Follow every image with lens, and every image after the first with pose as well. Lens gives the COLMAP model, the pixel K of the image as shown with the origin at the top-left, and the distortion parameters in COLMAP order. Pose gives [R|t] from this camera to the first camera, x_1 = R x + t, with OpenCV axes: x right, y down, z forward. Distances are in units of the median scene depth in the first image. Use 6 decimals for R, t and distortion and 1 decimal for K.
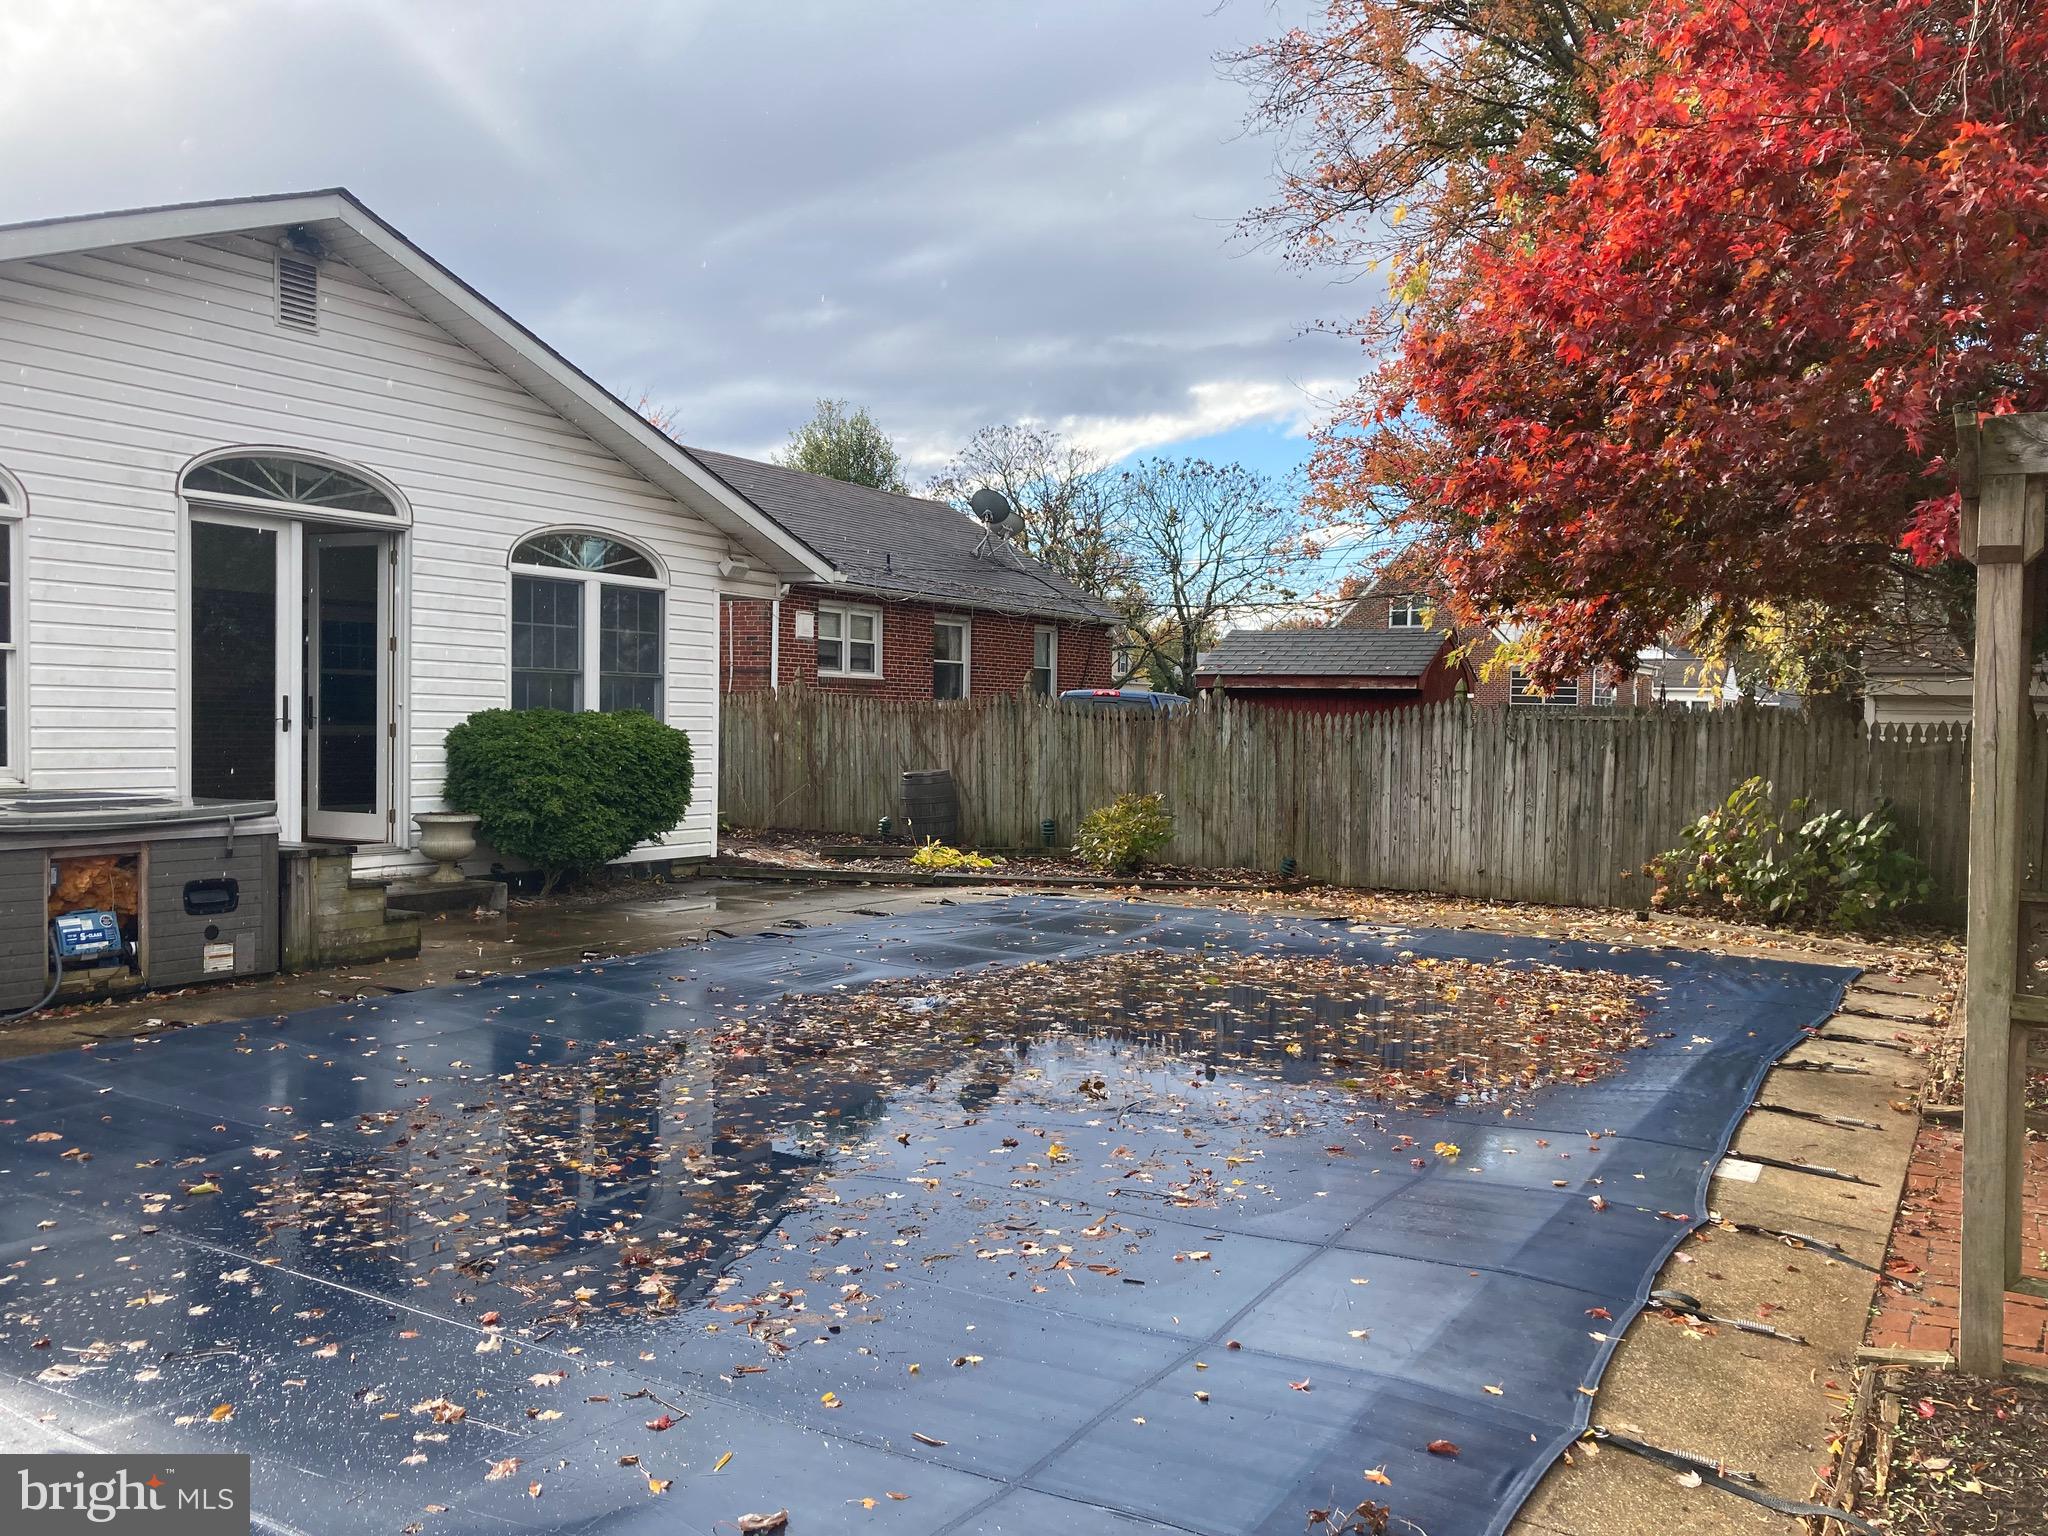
lens RADIAL K [[1675.2, 0, 1031.0], [0, 1675.2, 779.9], [0, 0, 1]] dist [0.050175, -0.054622]
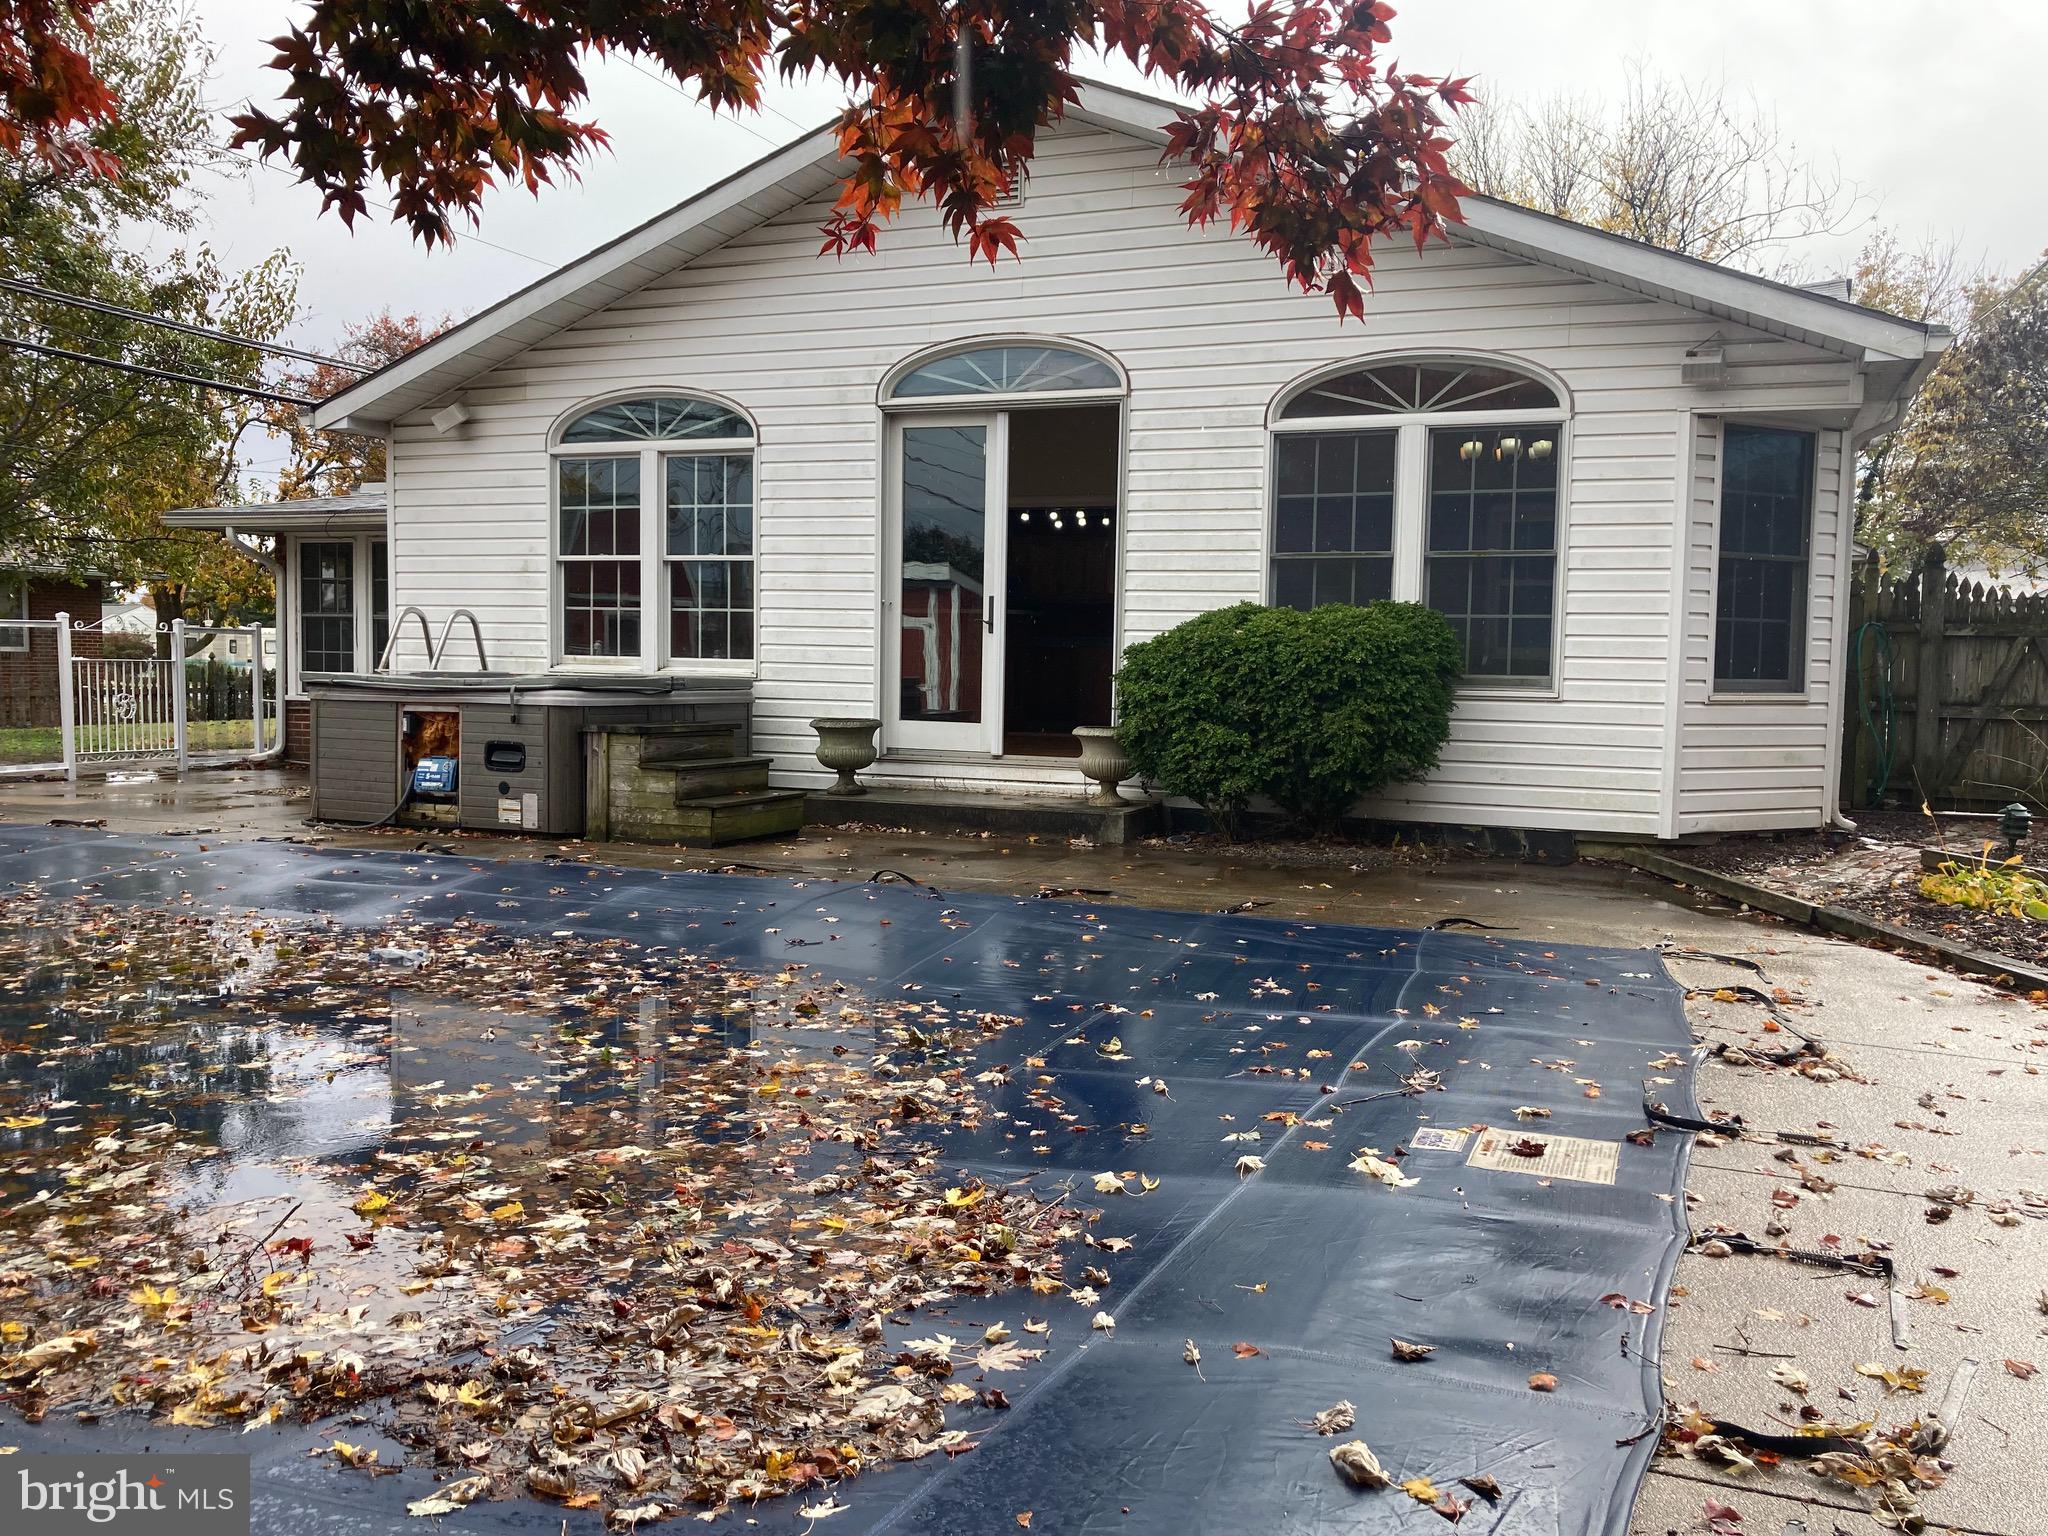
lens RADIAL K [[1675.2, 0, 1023.3], [0, 1675.2, 772.2], [0, 0, 1]] dist [0.050175, -0.054622]
pose [[0.165403, 0.050513, -0.984932, 0.524601], [-0.054874, 0.997612, 0.041948, 0.010104], [0.984698, 0.047109, 0.167780, 0.882704]]
